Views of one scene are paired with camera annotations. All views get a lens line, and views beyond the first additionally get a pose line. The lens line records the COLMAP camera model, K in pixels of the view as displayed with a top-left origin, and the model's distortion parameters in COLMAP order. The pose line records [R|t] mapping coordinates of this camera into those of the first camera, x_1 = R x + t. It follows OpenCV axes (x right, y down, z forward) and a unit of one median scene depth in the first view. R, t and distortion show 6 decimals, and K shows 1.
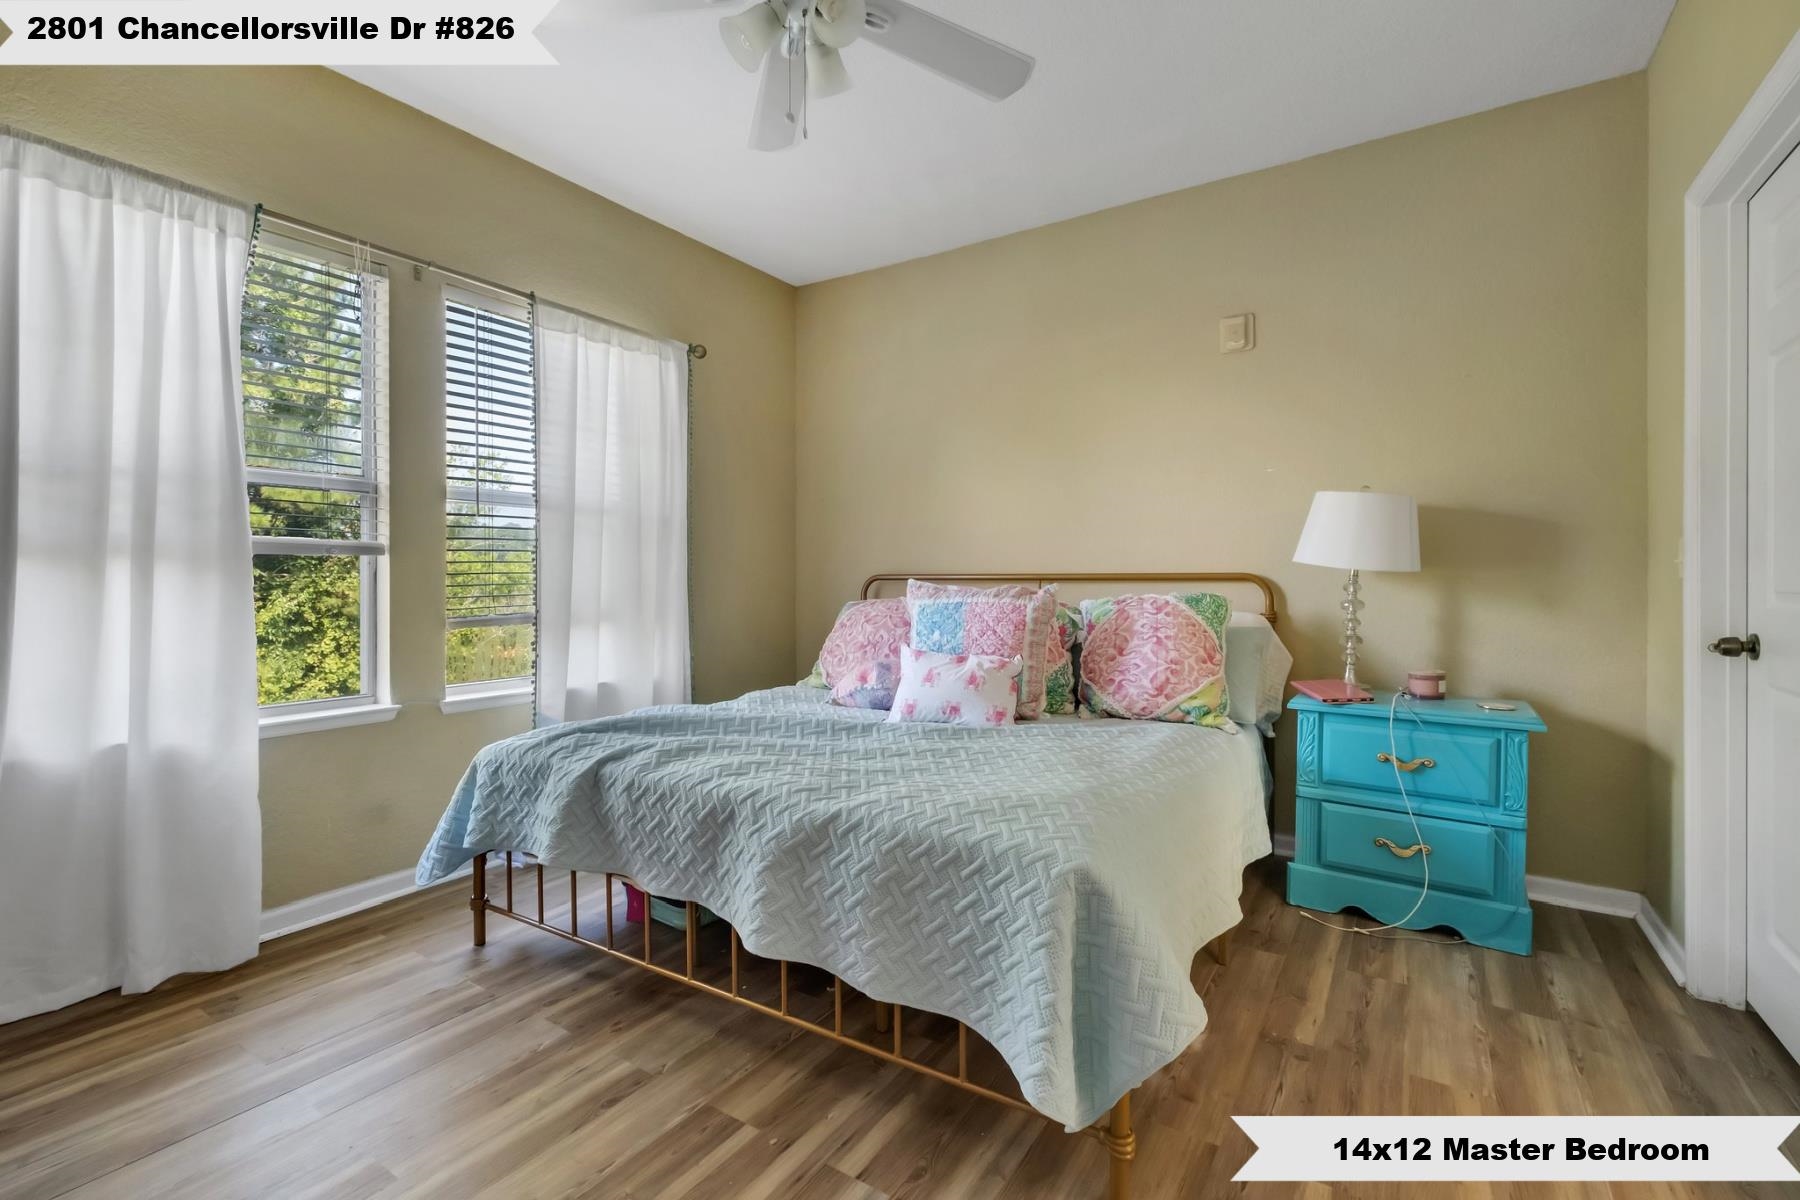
lens RADIAL K [[779.8, 0, 881.0], [0, 779.8, 592.1], [0, 0, 1]] dist [-0.013149, 0.000712]
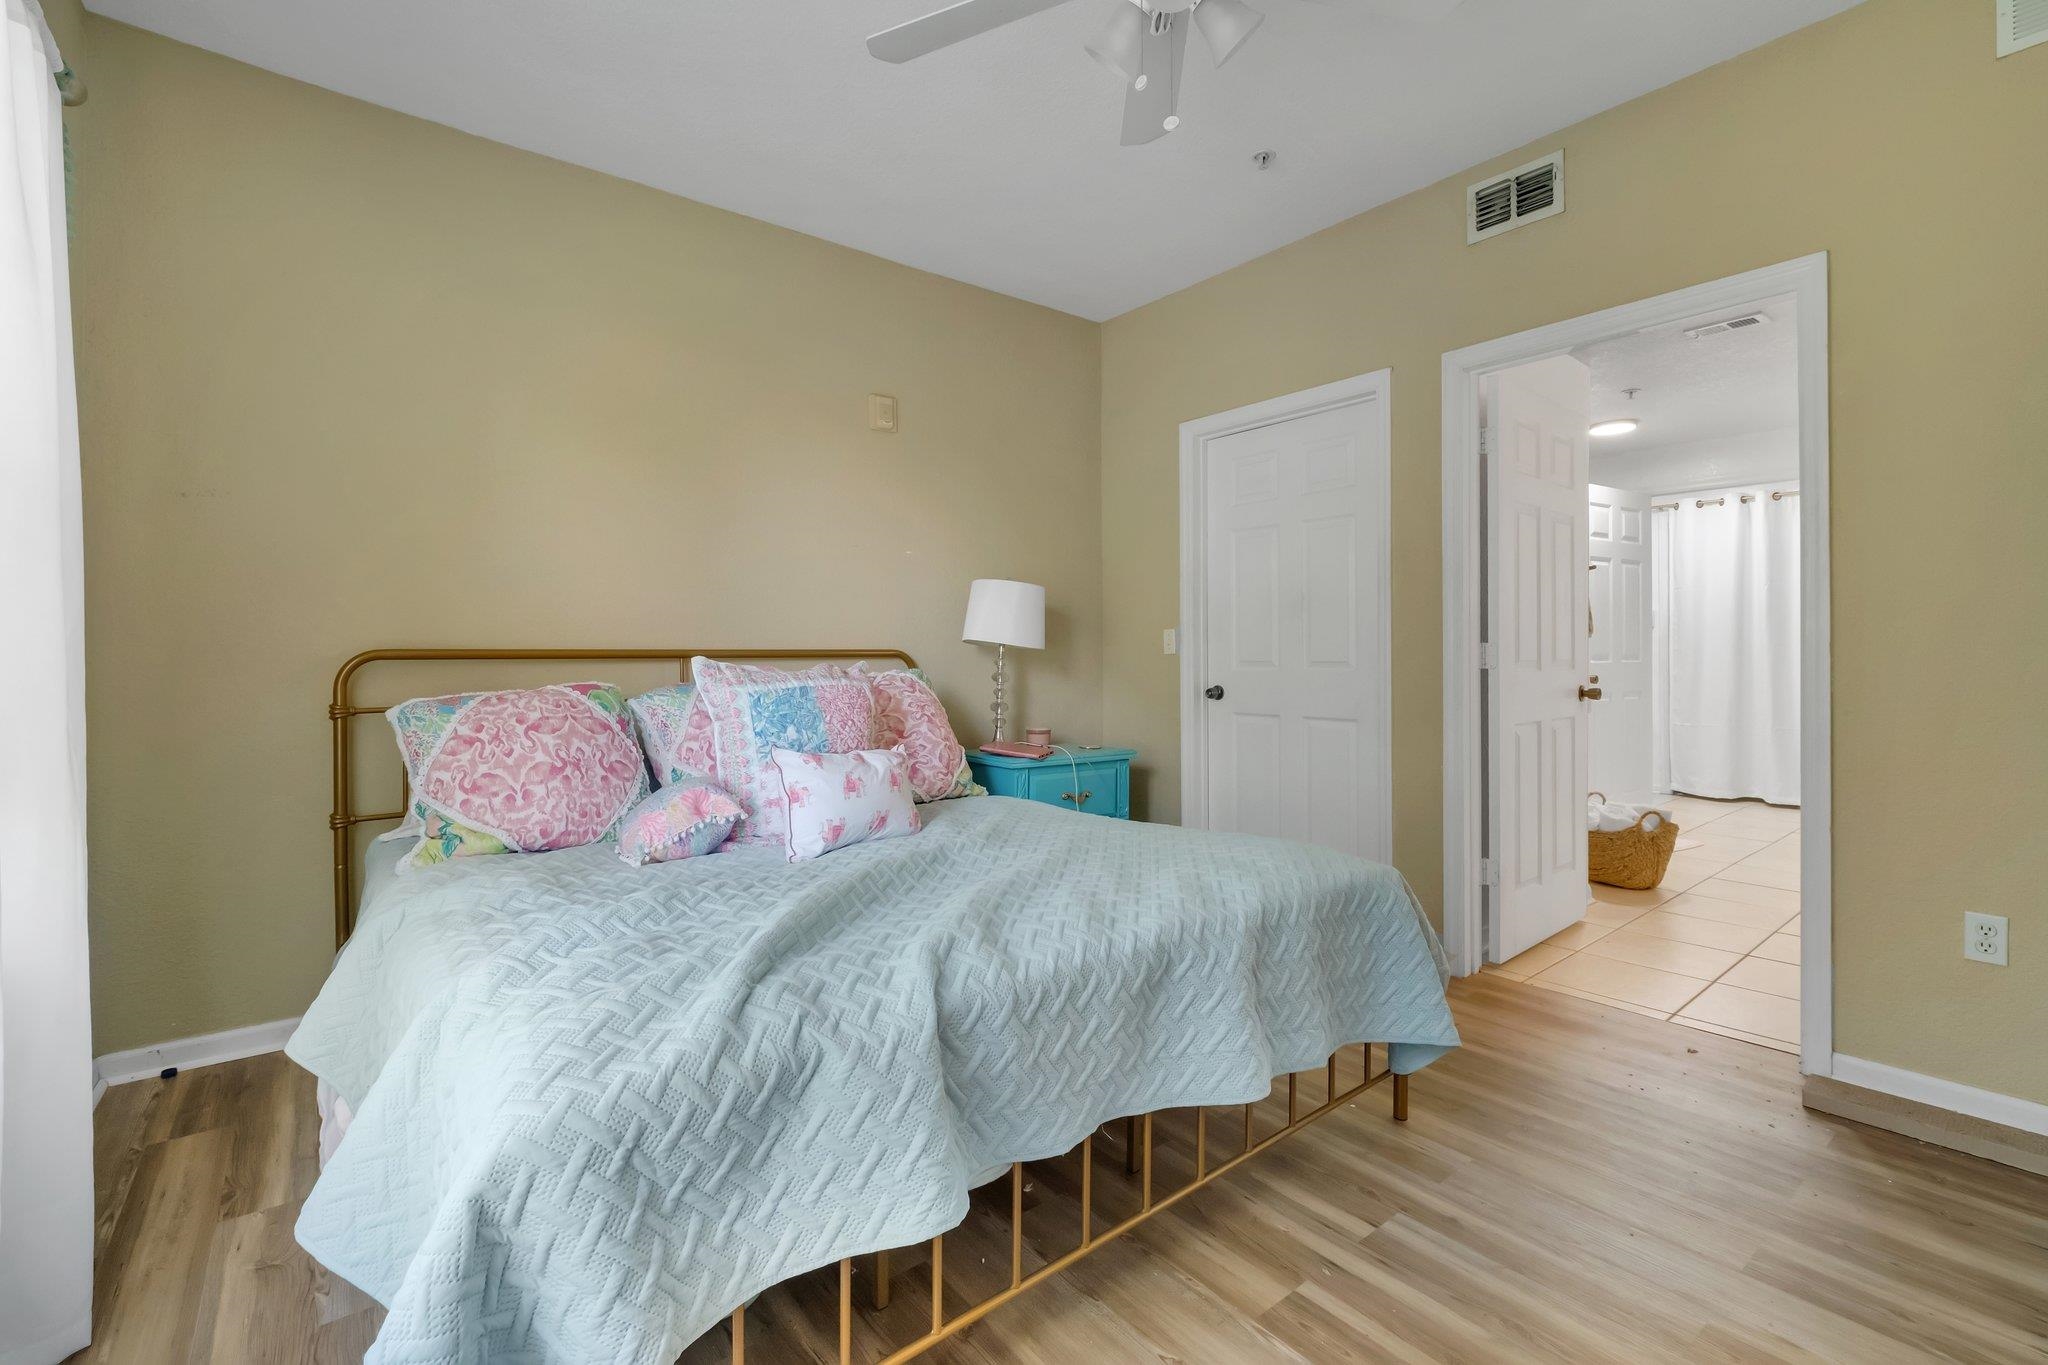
lens RADIAL K [[887.2, 0, 1003.3], [0, 887.2, 671.9], [0, 0, 1]] dist [-0.013149, 0.000712]
pose [[0.332629, -0.018514, 0.942876, -1.036070], [0.020500, 0.999713, 0.012398, -0.013258], [-0.942835, 0.015205, 0.332913, 0.846497]]
